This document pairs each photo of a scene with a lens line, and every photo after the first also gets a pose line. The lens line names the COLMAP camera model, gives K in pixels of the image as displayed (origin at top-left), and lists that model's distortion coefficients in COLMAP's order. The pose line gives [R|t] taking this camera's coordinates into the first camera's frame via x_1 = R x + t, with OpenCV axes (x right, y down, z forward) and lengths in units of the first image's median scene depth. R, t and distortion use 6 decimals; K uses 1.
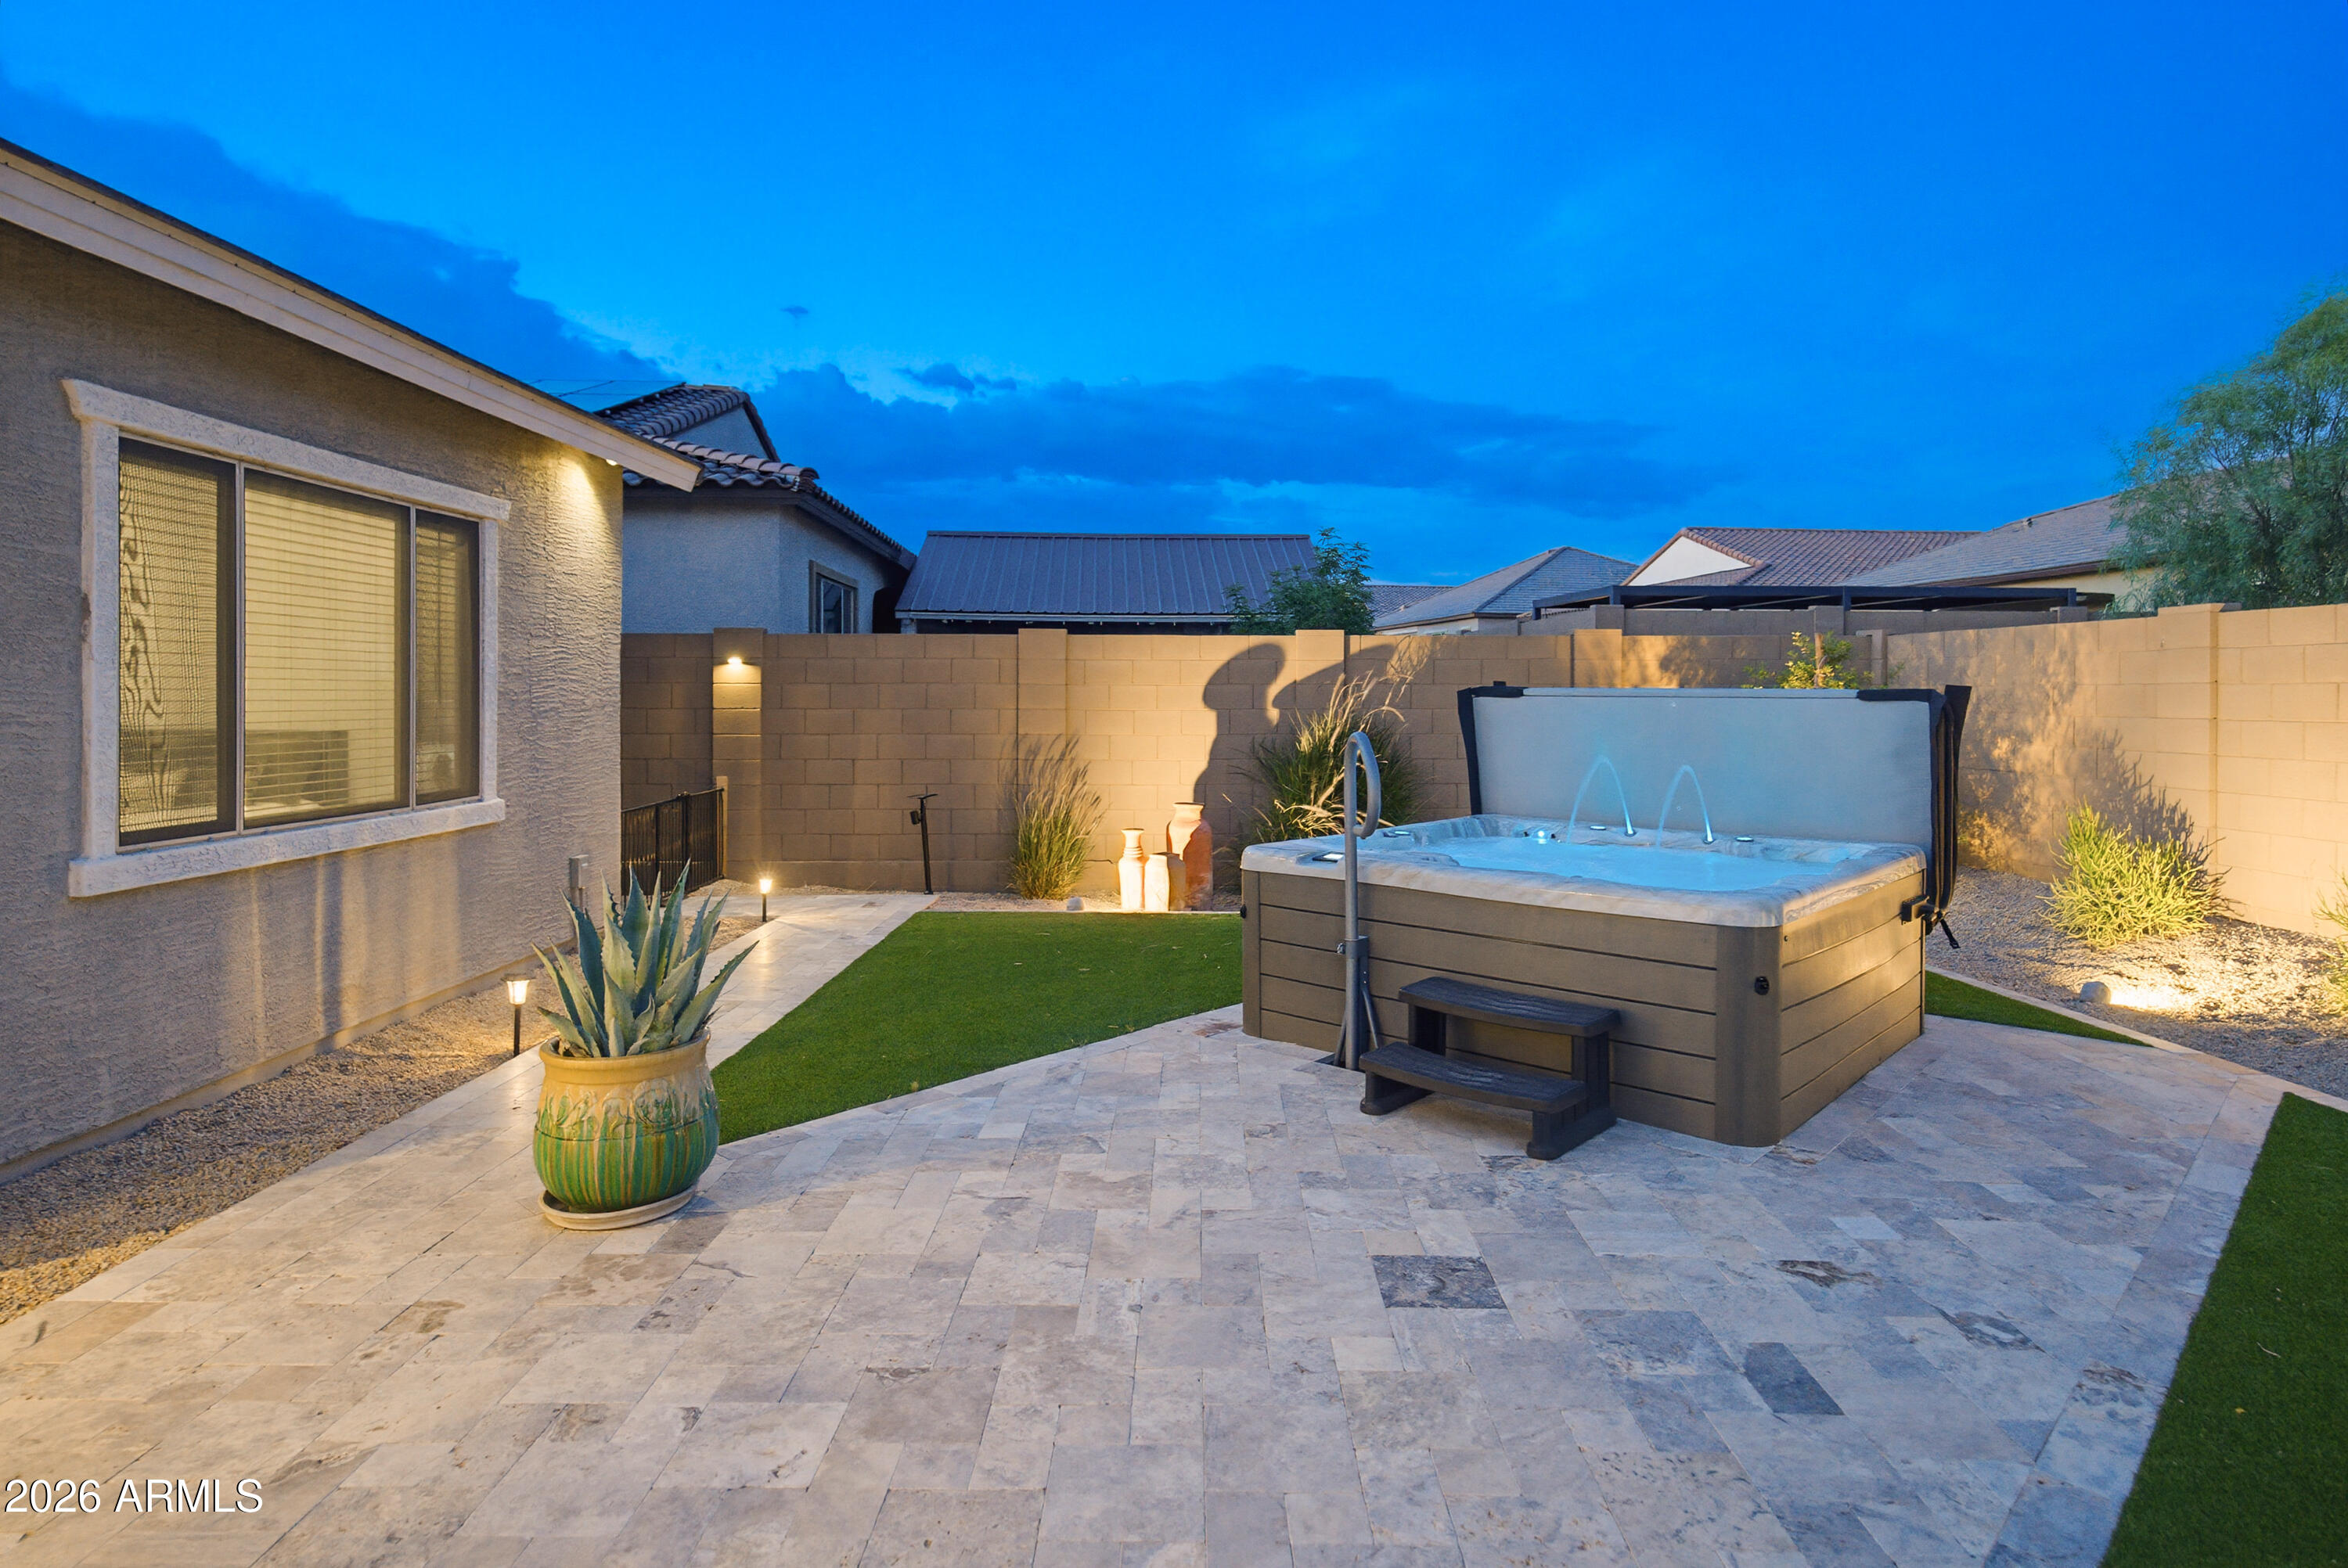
lens RADIAL K [[1329.5, 0, 1175.2], [0, 1329.5, 694.6], [0, 0, 1]] dist [0.008402, 0.000268]
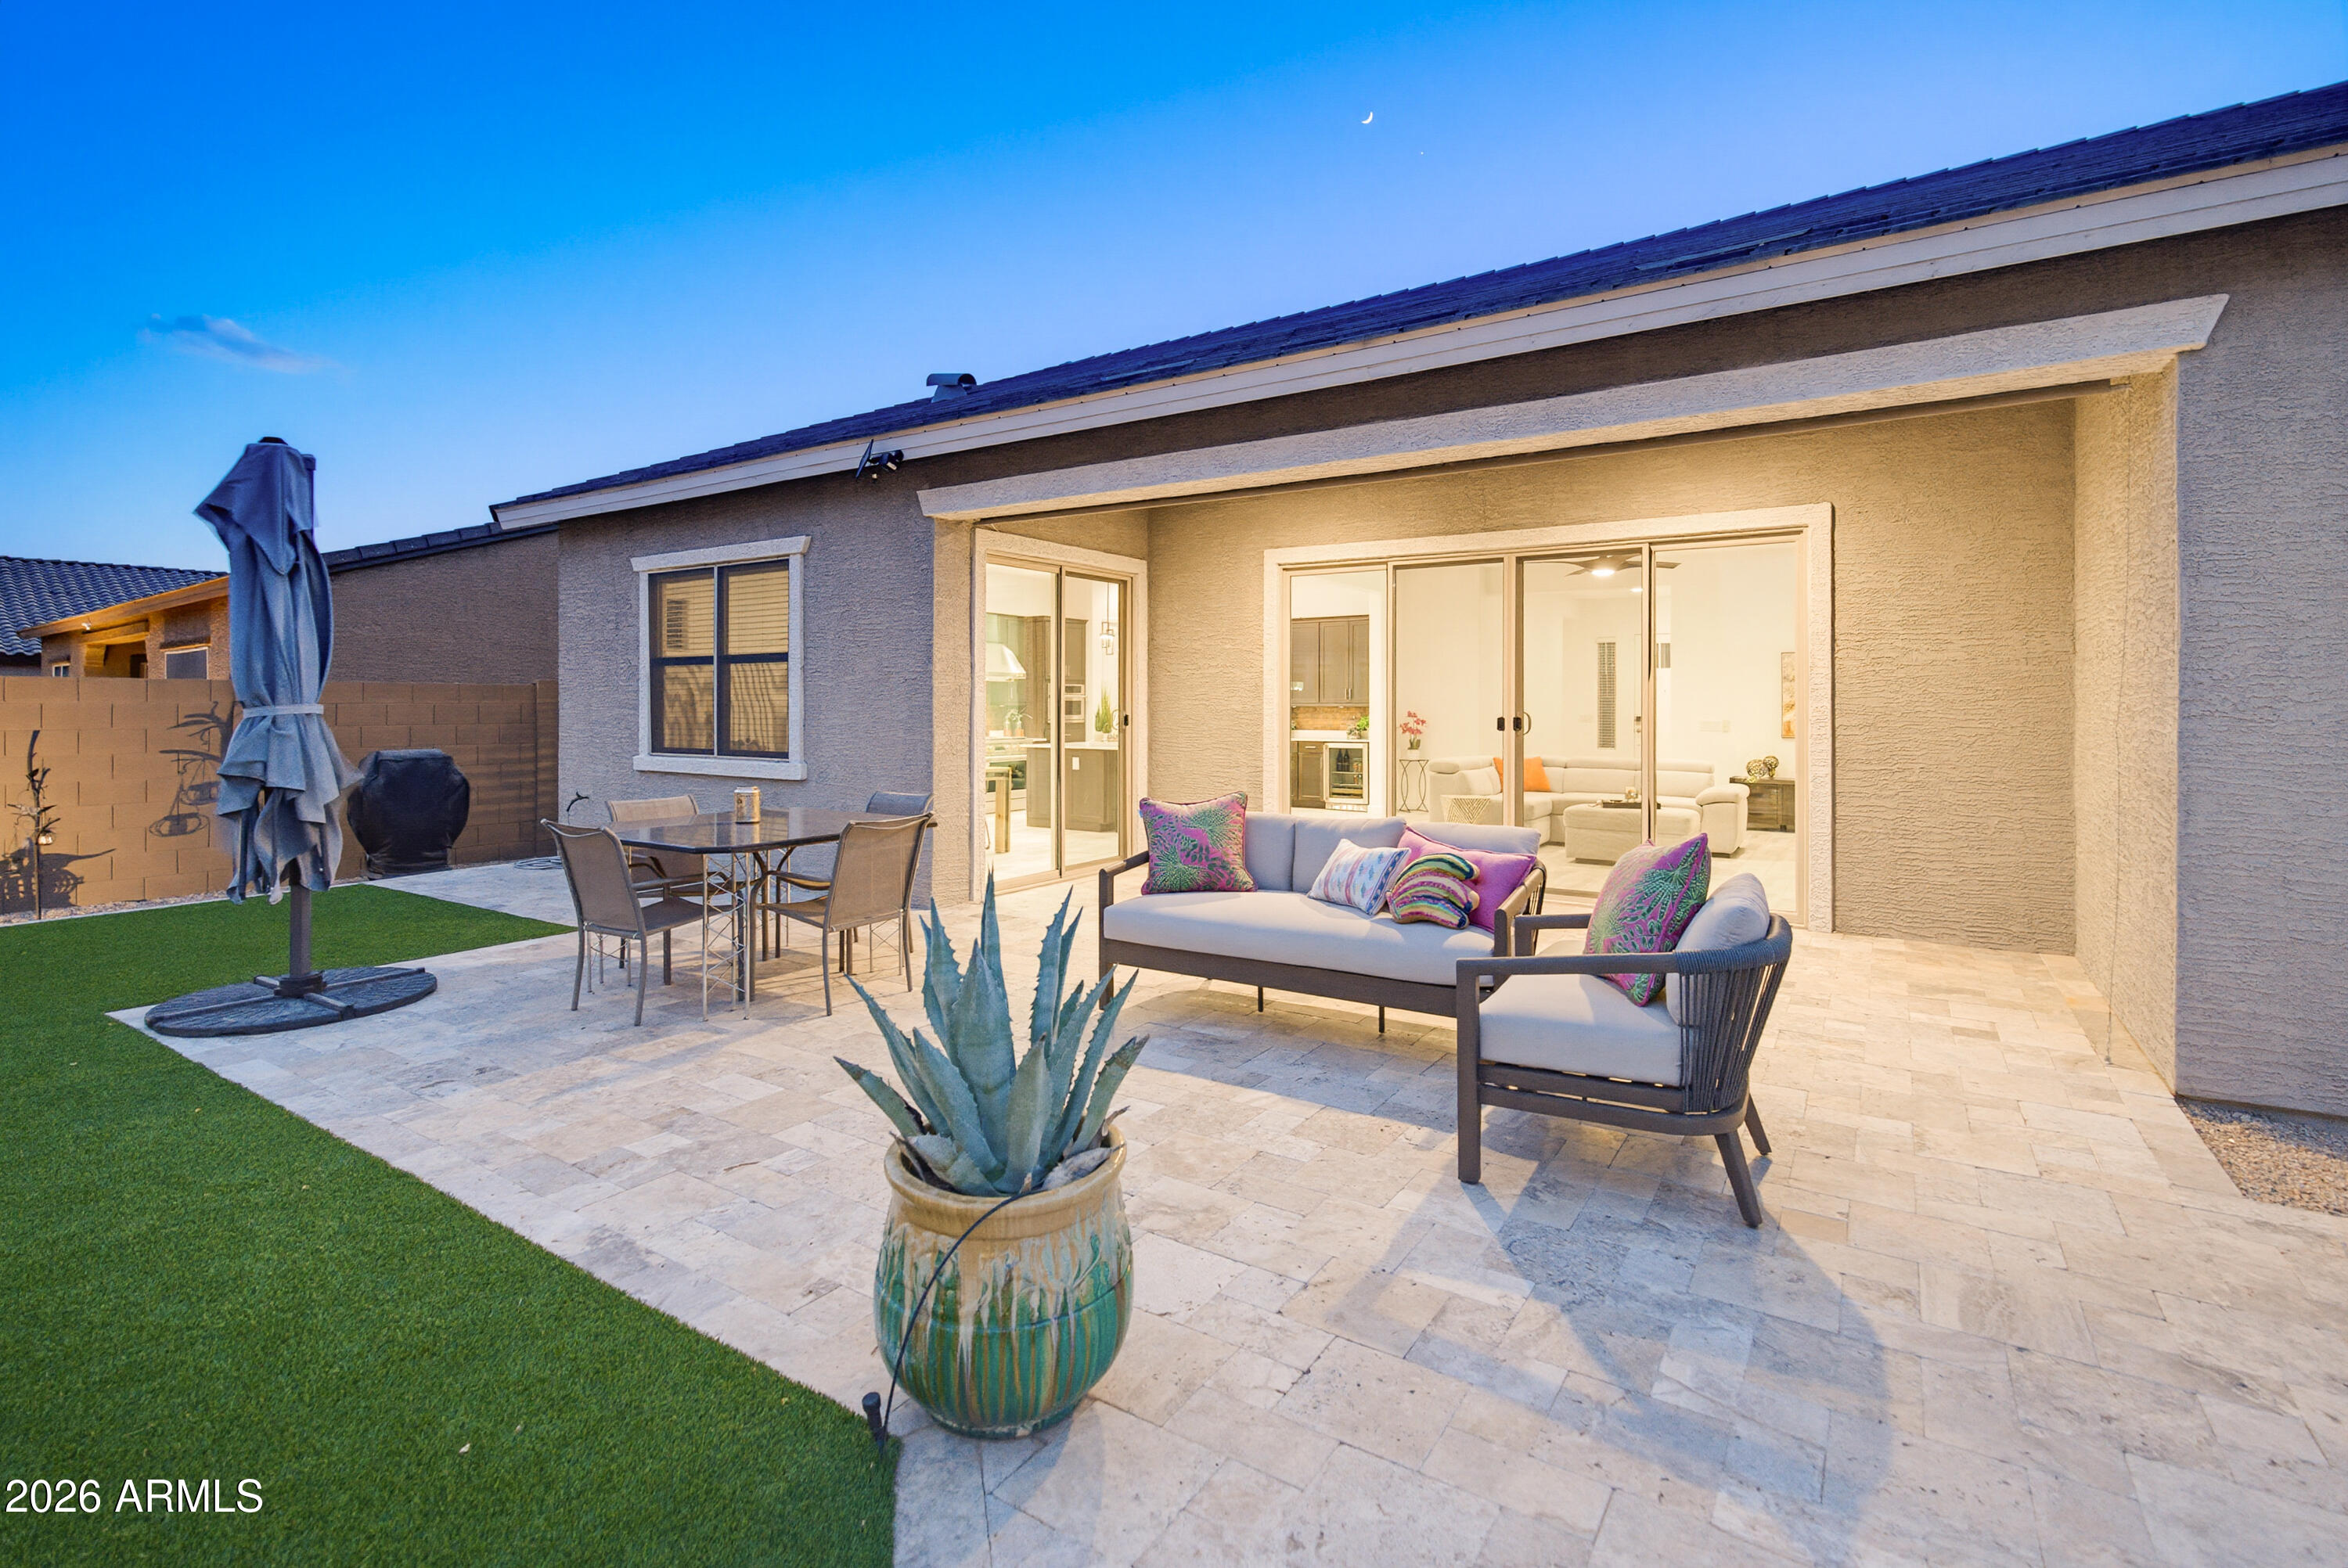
lens RADIAL K [[1089.5, 0, 1179.6], [0, 1089.5, 696.9], [0, 0, 1]] dist [0.001925, 0.001264]
pose [[-0.536453, -0.007646, -0.843895, 0.135985], [-0.003382, 0.999970, -0.006910, 0.016861], [0.843923, -0.000853, -0.536463, 0.210768]]
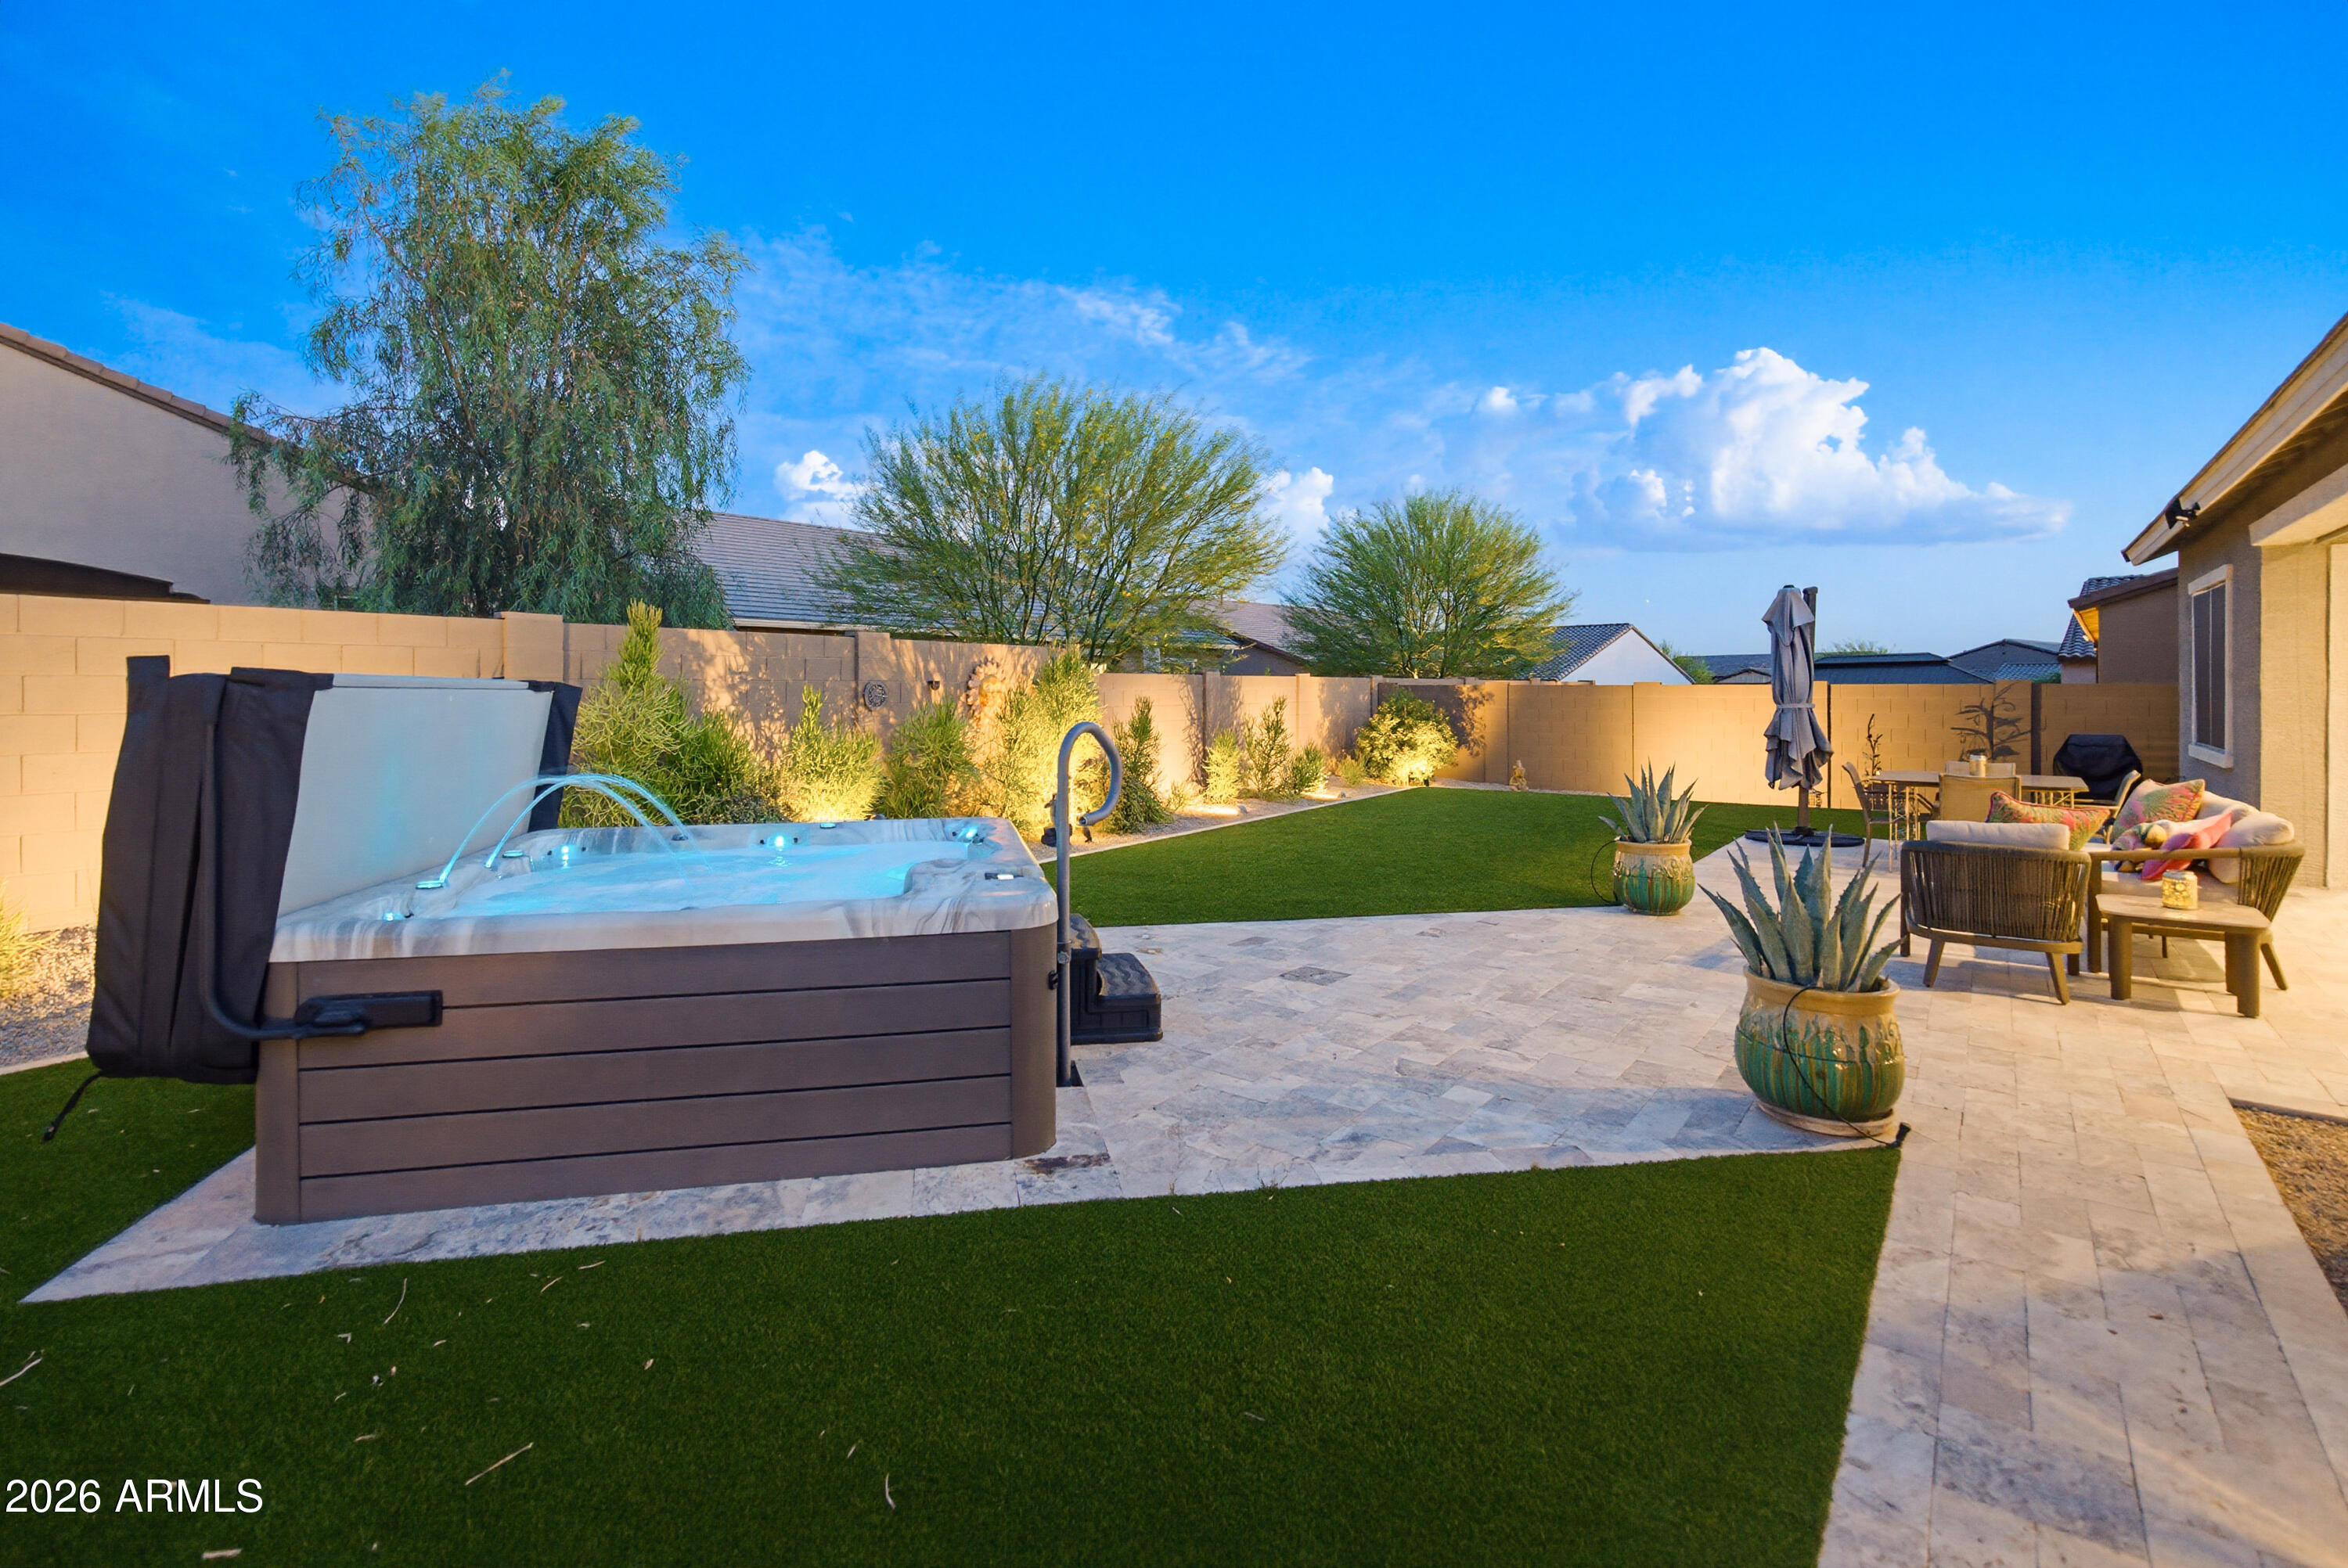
lens RADIAL K [[1058.9, 0, 1164.7], [0, 1058.9, 734.0], [0, 0, 1]] dist [0.002010, 0.000396]
pose [[-0.797404, -0.026149, 0.602879, -0.210491], [0.000959, 0.999005, 0.044599, -0.000147], [-0.603445, 0.036141, -0.796585, 0.853870]]
